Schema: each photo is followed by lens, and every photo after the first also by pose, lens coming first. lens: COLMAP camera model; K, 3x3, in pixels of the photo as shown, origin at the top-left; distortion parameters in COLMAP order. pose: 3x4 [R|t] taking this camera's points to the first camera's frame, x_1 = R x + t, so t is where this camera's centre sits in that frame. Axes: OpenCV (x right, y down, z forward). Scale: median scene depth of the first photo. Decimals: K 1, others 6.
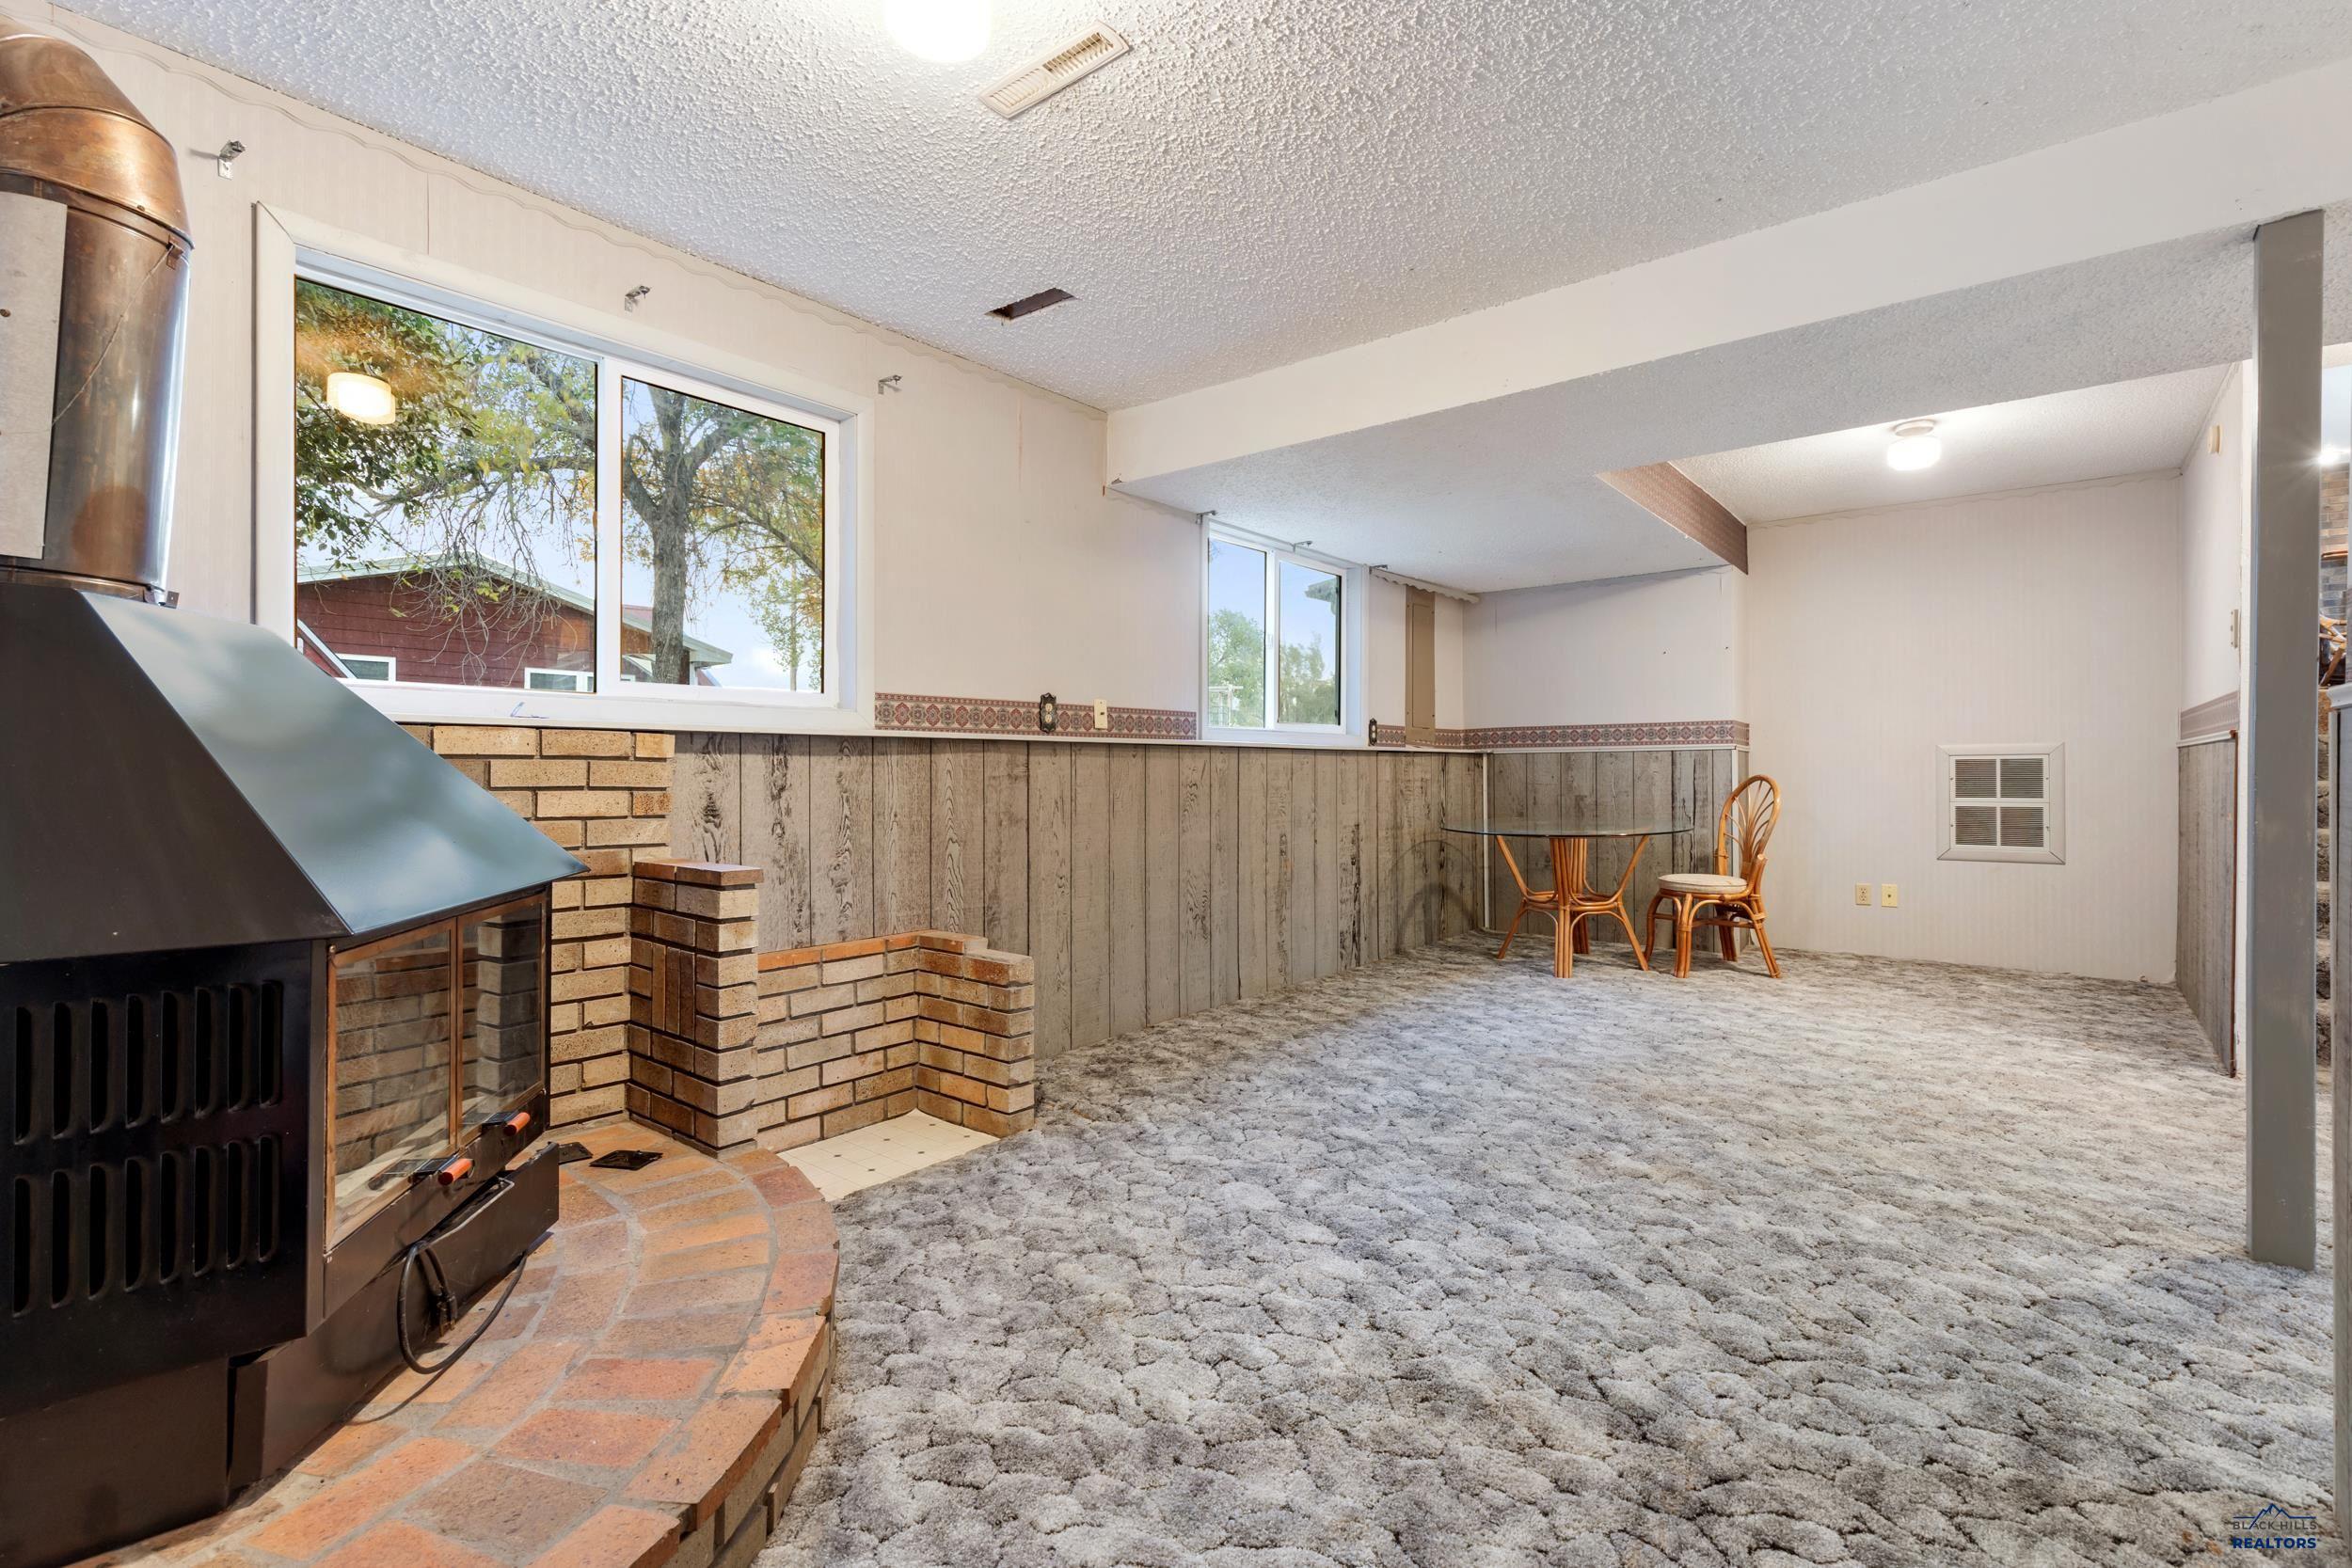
lens RADIAL K [[1071.2, 0, 1182.2], [0, 1071.2, 769.2], [0, 0, 1]] dist [0.012948, 0.000079]
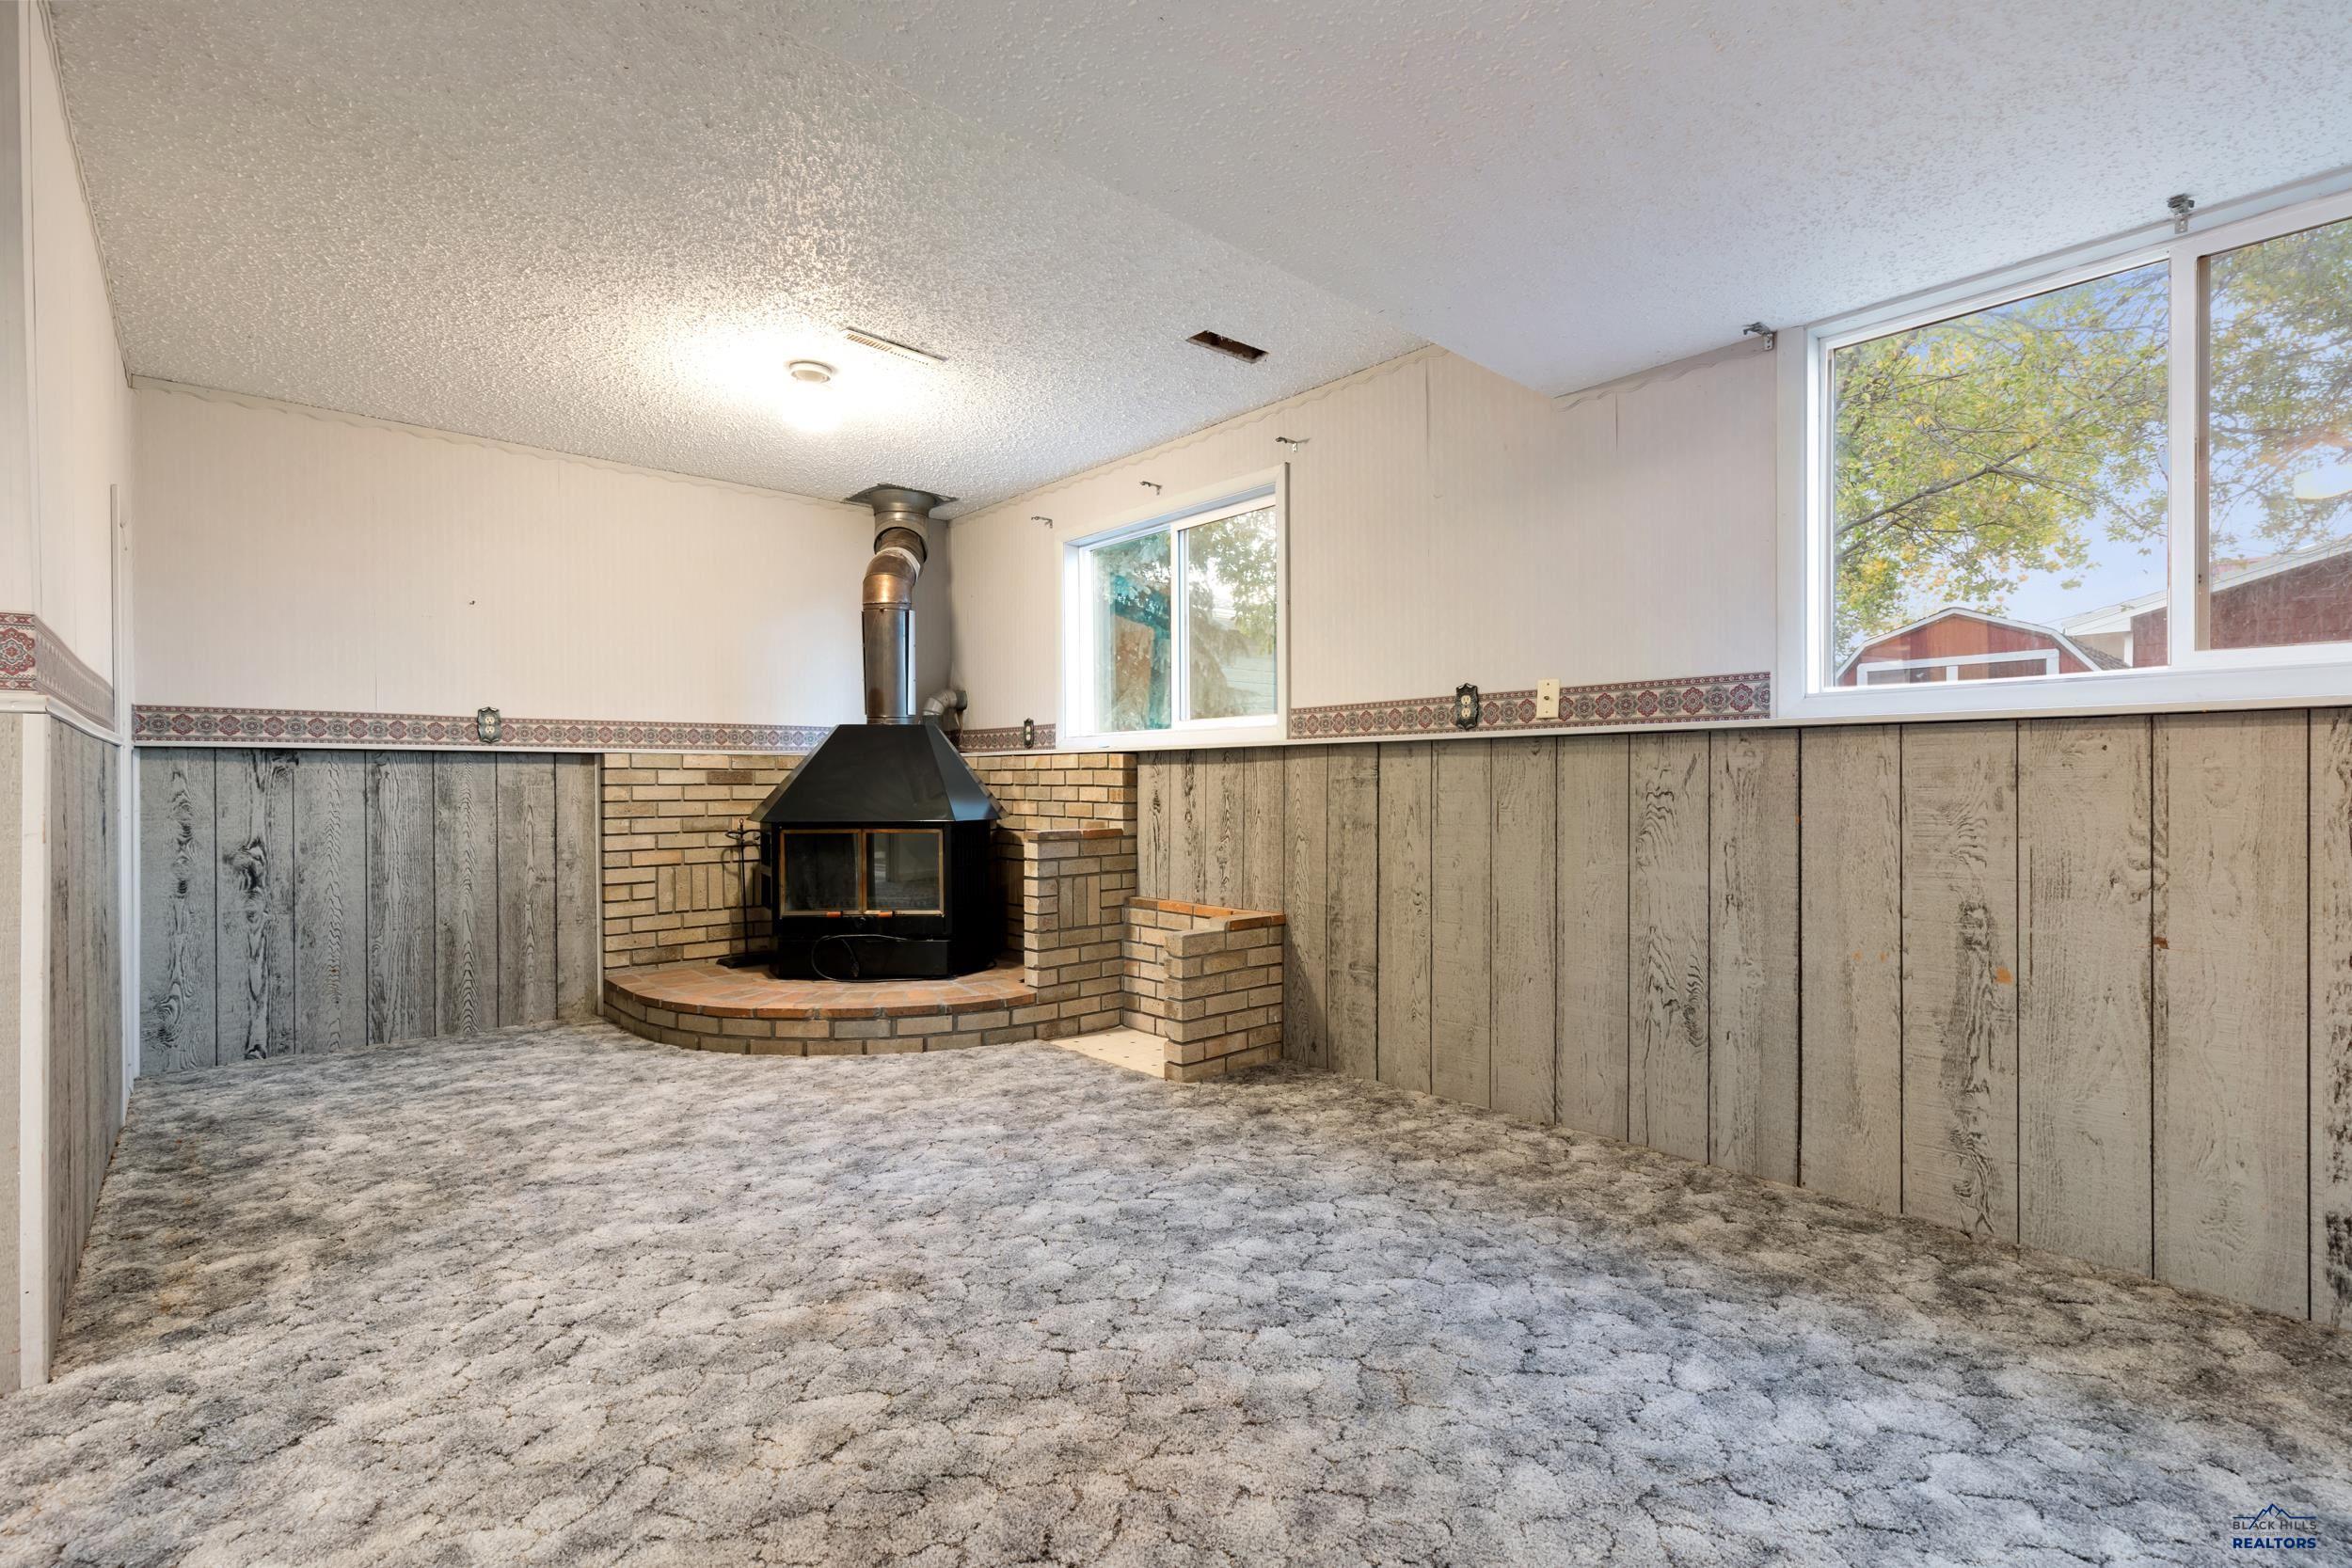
lens RADIAL K [[1071.2, 0, 1182.9], [0, 1071.2, 788.5], [0, 0, 1]] dist [0.012948, 0.000079]
pose [[-0.168798, 0.004474, -0.985641, 0.852167], [0.001144, 0.999990, 0.004343, 0.010595], [0.985650, -0.000394, -0.168801, 1.026665]]
